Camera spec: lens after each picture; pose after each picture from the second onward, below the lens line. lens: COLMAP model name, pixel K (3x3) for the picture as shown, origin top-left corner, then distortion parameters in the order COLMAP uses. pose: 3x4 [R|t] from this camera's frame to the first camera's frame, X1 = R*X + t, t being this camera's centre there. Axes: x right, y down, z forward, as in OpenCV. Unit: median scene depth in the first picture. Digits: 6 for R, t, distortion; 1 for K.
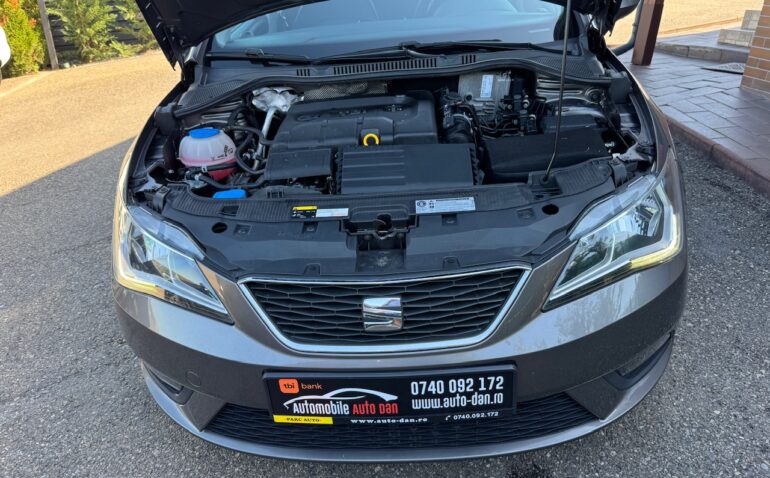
lens RADIAL K [[555.7, 0, 385.0], [0, 555.7, 239.0], [0, 0, 1]] dist [0.009651, -0.001658]
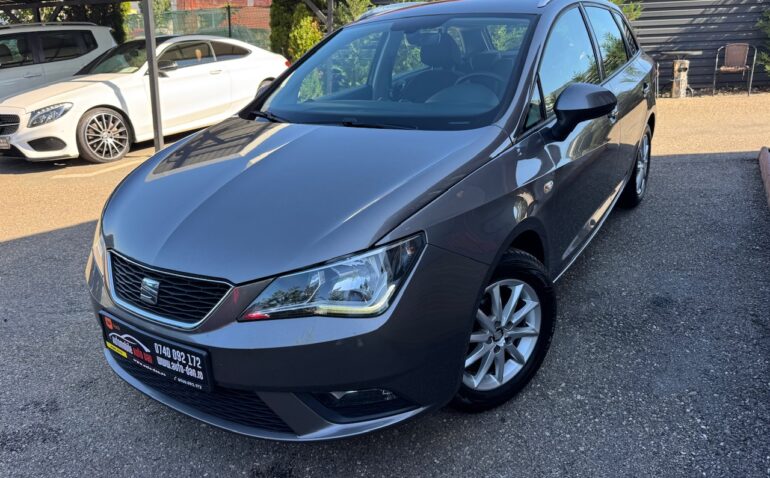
lens RADIAL K [[555.7, 0, 385.0], [0, 555.7, 239.0], [0, 0, 1]] dist [0.009651, -0.001658]
pose [[0.854472, 0.215036, -0.472903, 1.154000], [-0.260883, 0.964818, -0.032663, -0.109719], [0.449242, 0.151282, 0.880509, -0.051151]]
